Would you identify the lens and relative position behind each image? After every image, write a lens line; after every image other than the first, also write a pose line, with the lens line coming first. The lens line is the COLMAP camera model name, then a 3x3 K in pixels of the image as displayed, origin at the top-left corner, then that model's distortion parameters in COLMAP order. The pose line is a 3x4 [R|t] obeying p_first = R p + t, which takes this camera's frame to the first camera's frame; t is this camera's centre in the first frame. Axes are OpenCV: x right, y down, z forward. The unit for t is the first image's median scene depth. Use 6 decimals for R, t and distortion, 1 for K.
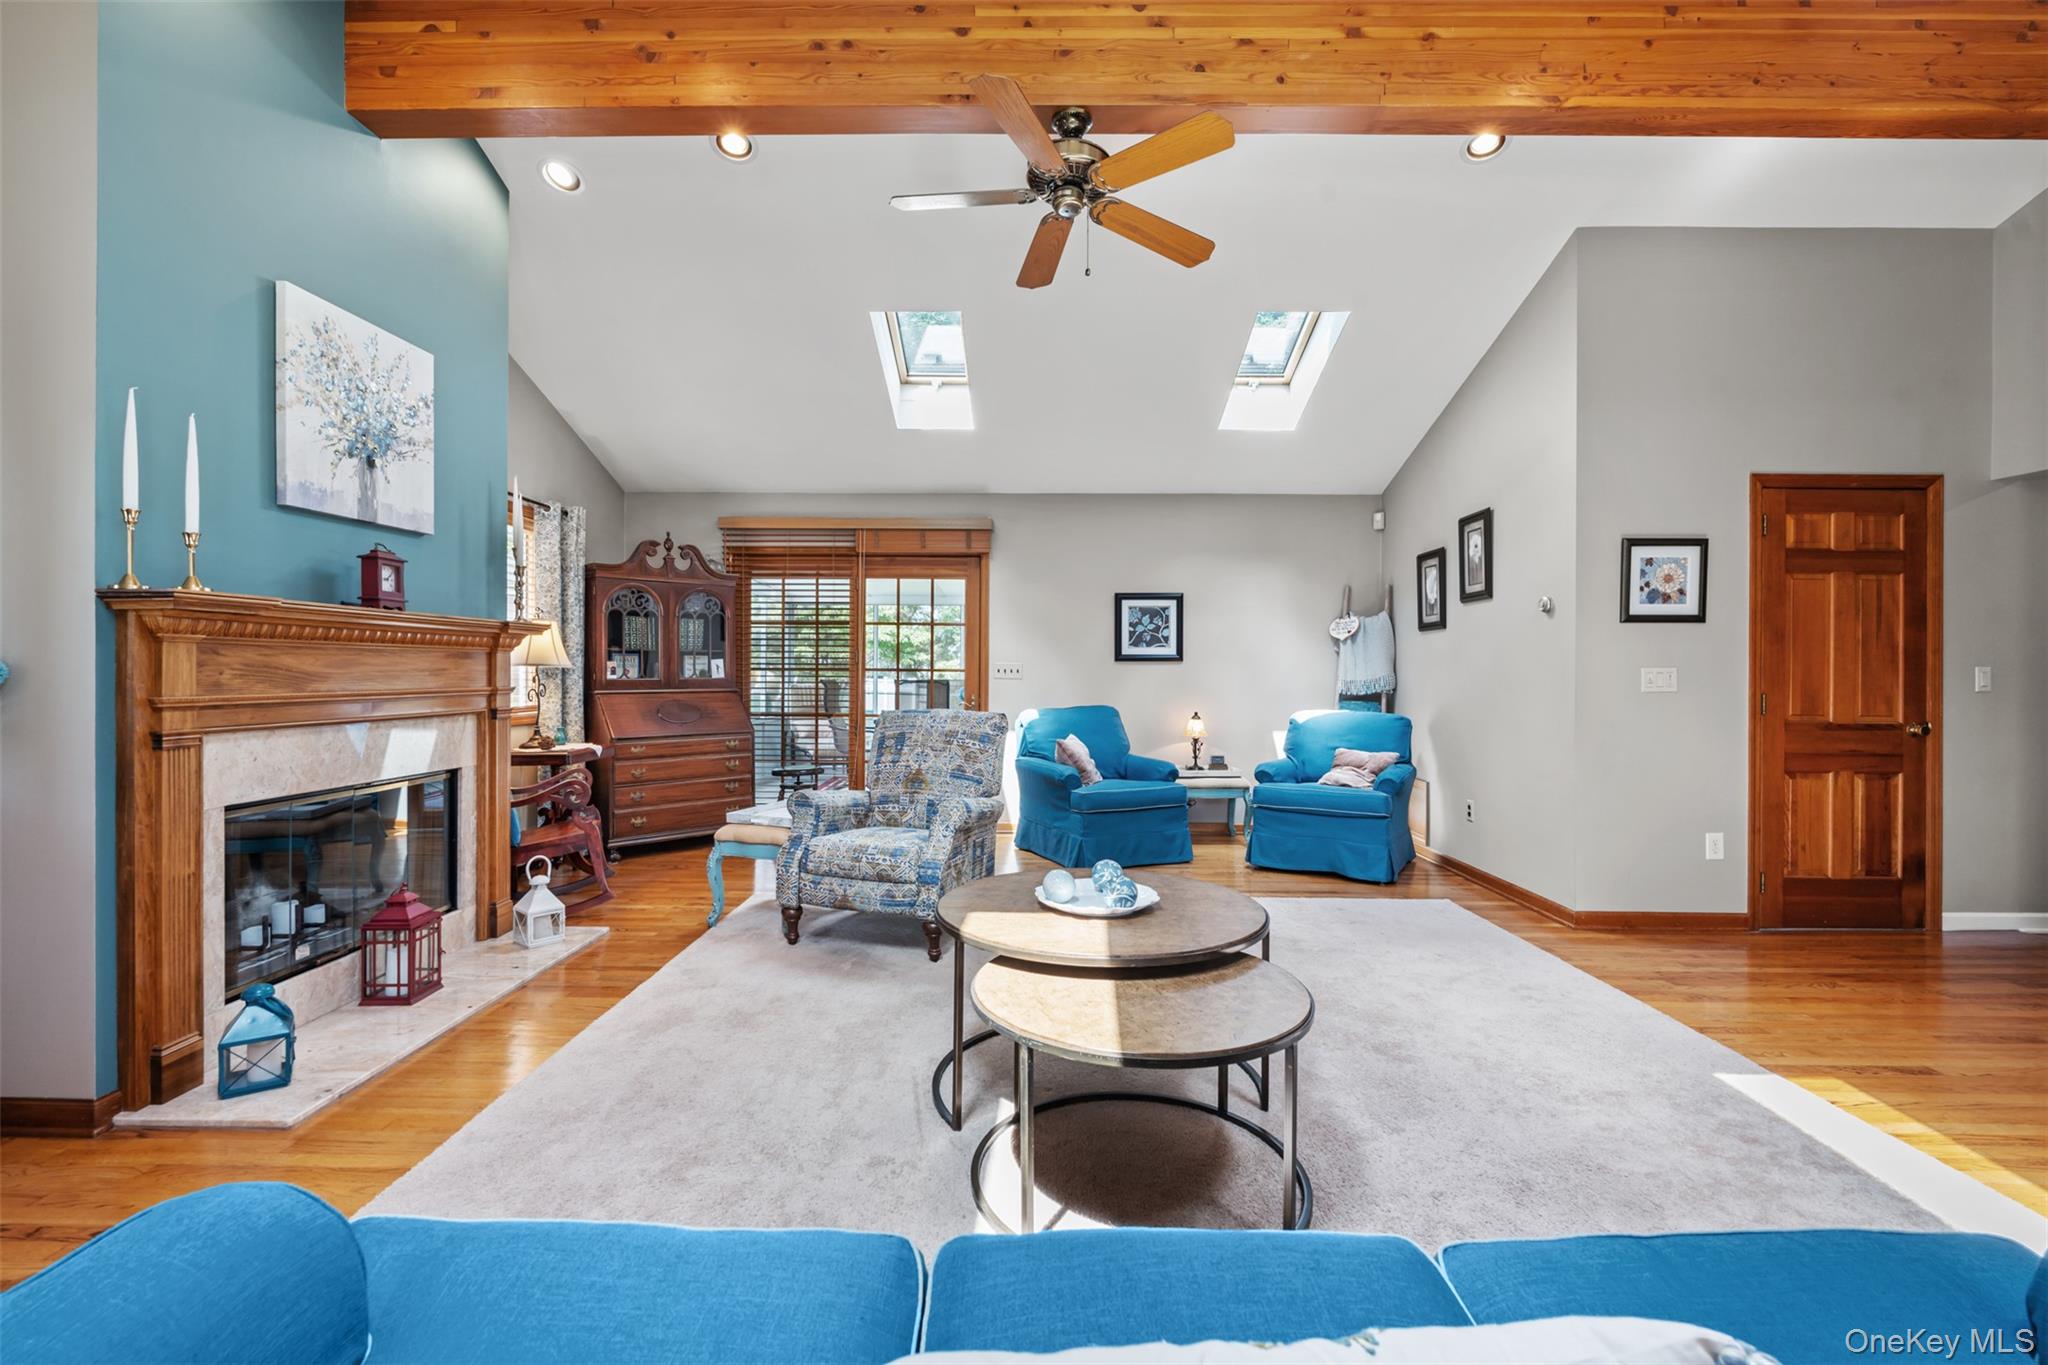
lens RADIAL K [[892.8, 0, 1023.2], [0, 892.8, 675.7], [0, 0, 1]] dist [-0.006207, -0.000042]
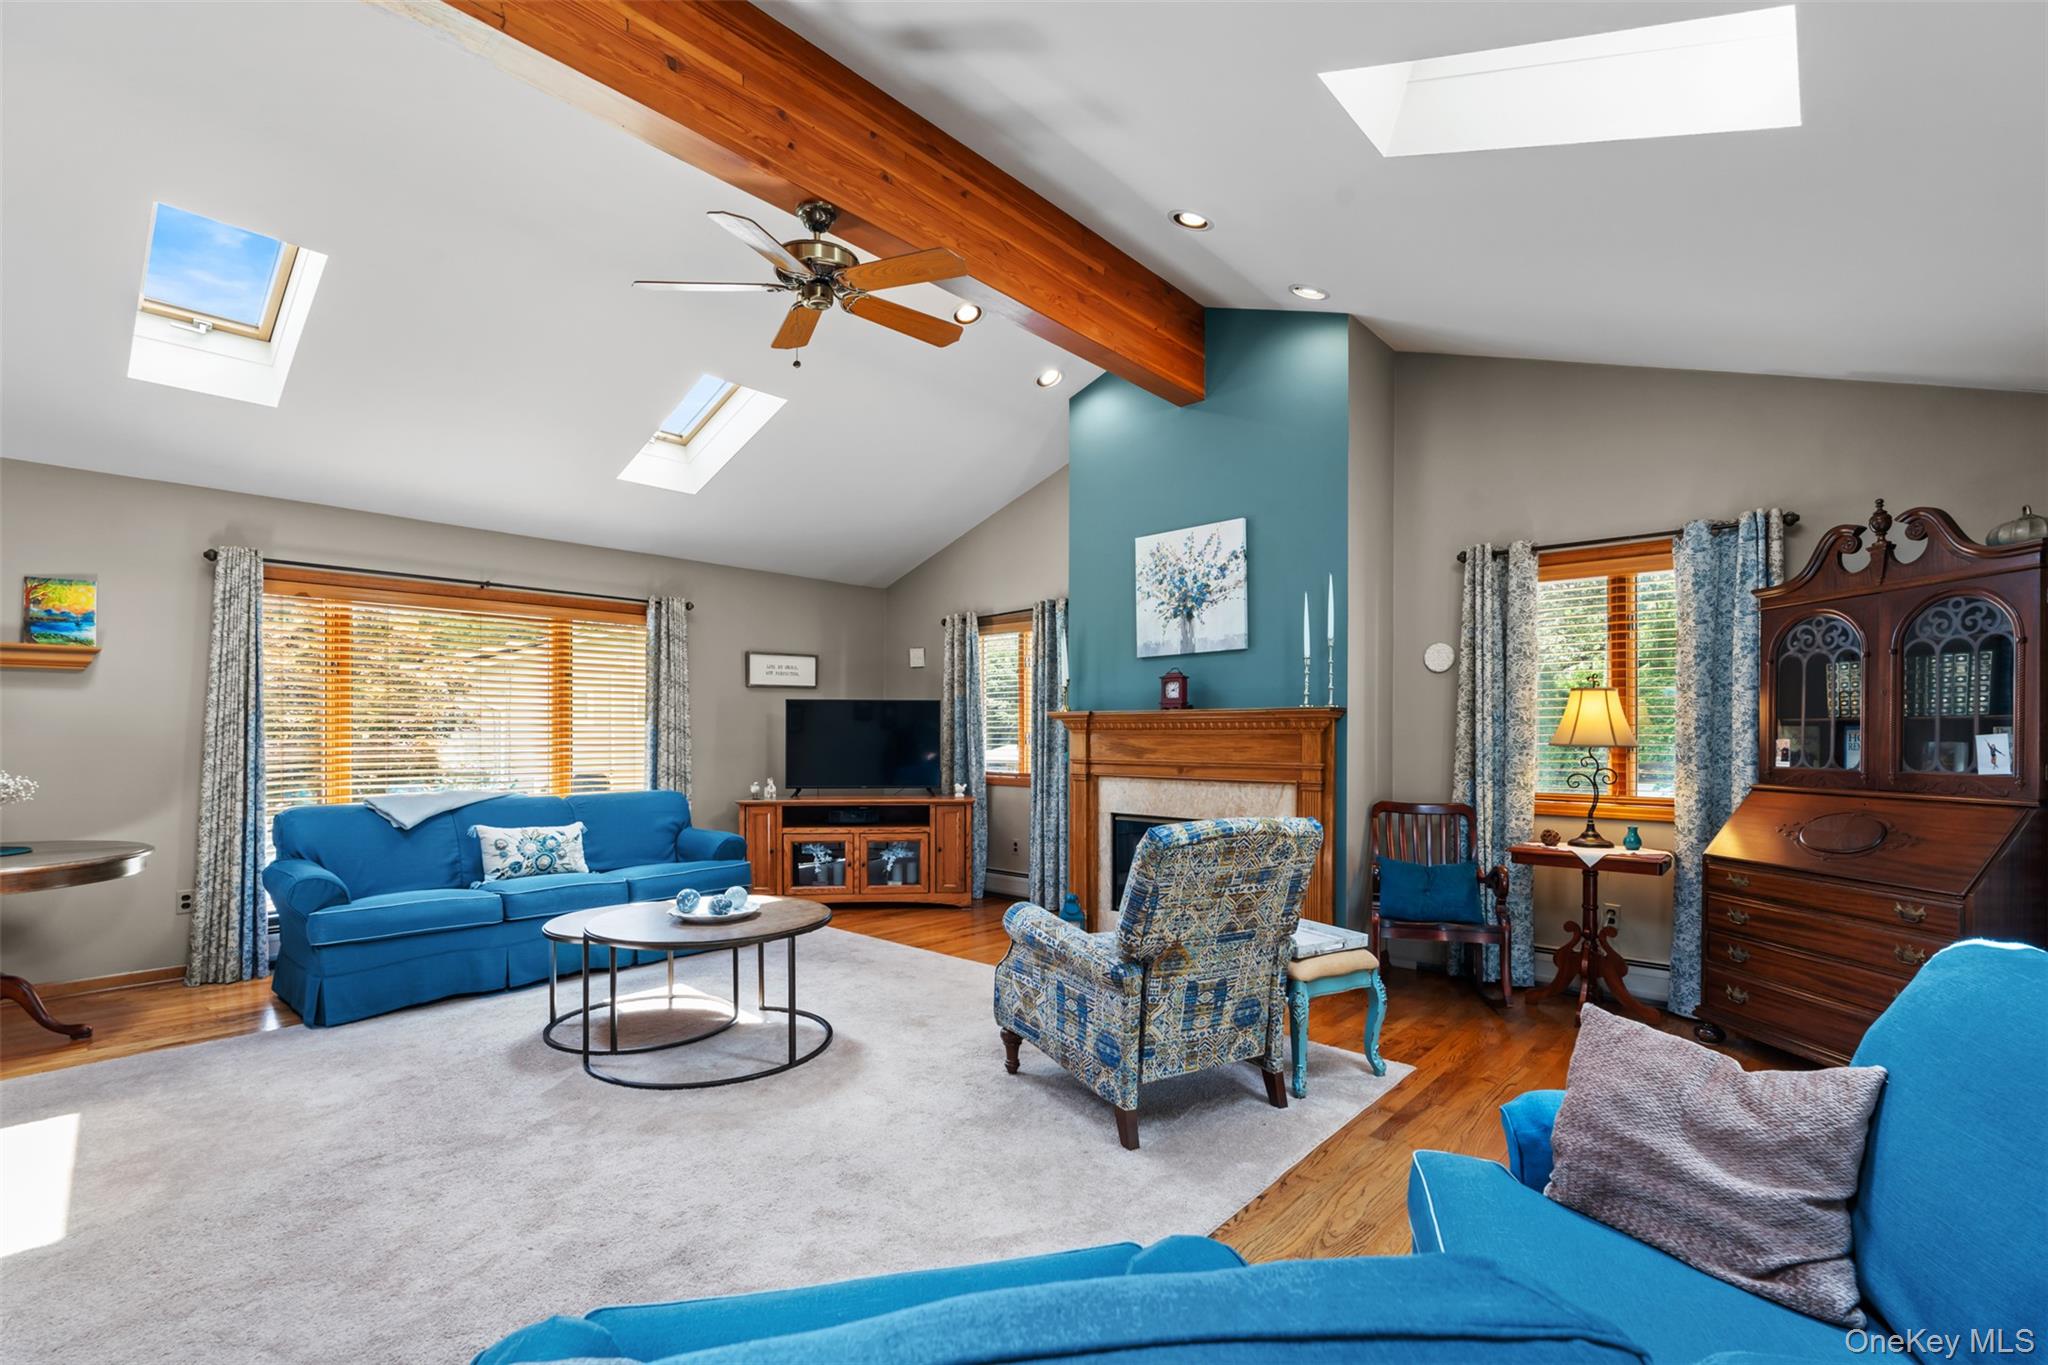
lens RADIAL K [[912.7, 0, 1024.1], [0, 912.7, 731.8], [0, 0, 1]] dist [-0.002387, 0.000027]
pose [[-0.660245, -0.007839, -0.751009, 0.510999], [-0.009667, 0.999951, -0.001939, -0.020996], [0.750988, 0.005980, -0.660289, 1.401949]]
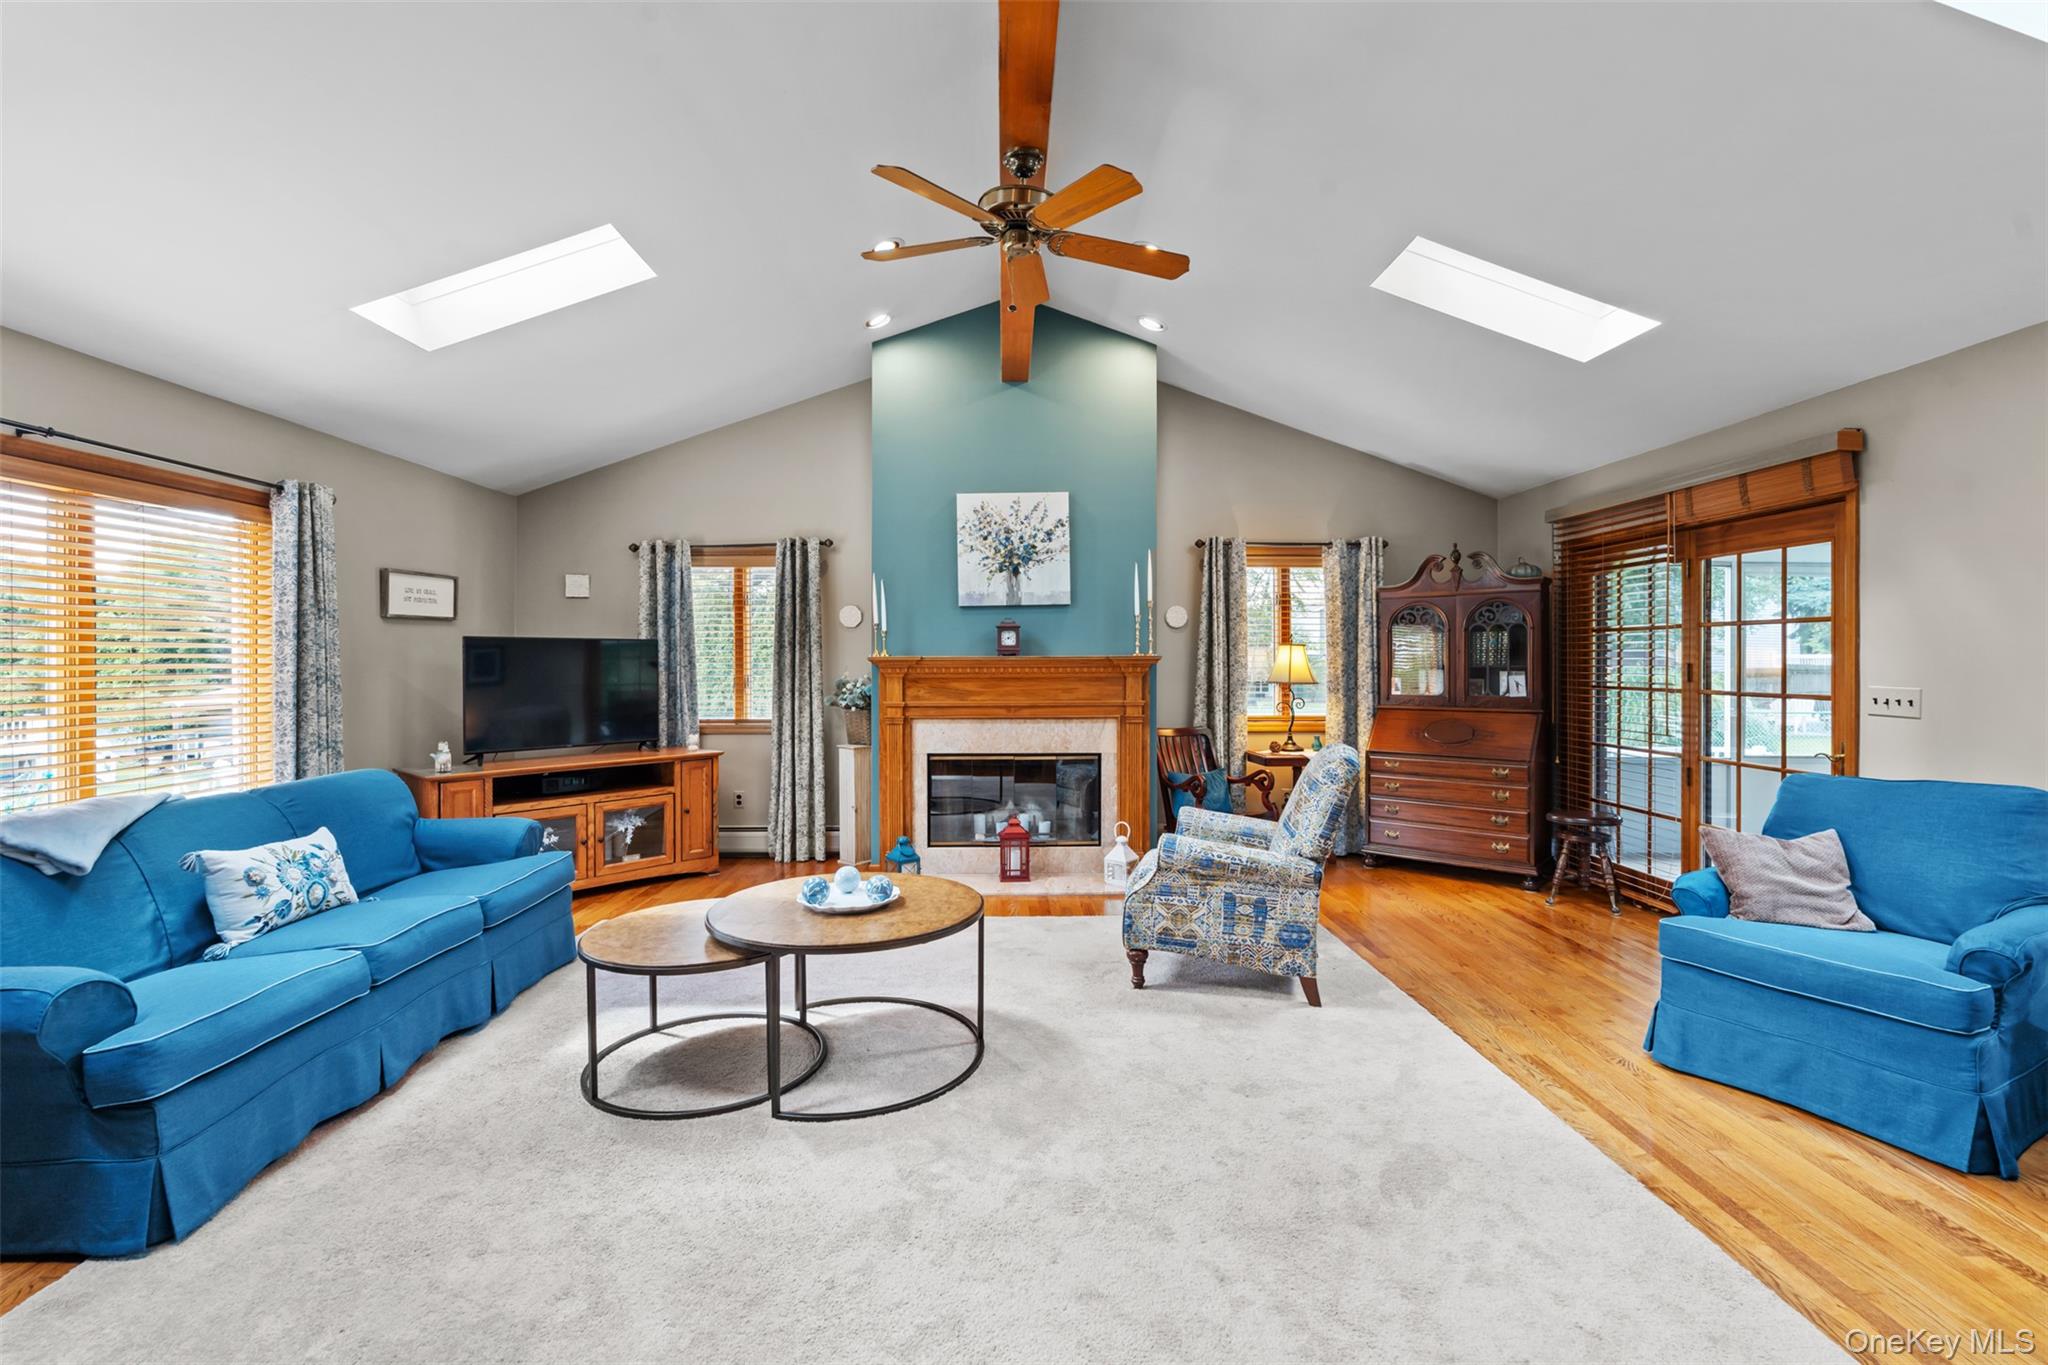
lens RADIAL K [[904.8, 0, 1019.5], [0, 904.8, 664.3], [0, 0, 1]] dist [-0.001926, 0.000106]
pose [[0.031019, -0.001741, -0.999517, 0.800578], [-0.002788, 0.999994, -0.001828, -0.040077], [0.999515, 0.002843, 0.031014, 0.721861]]
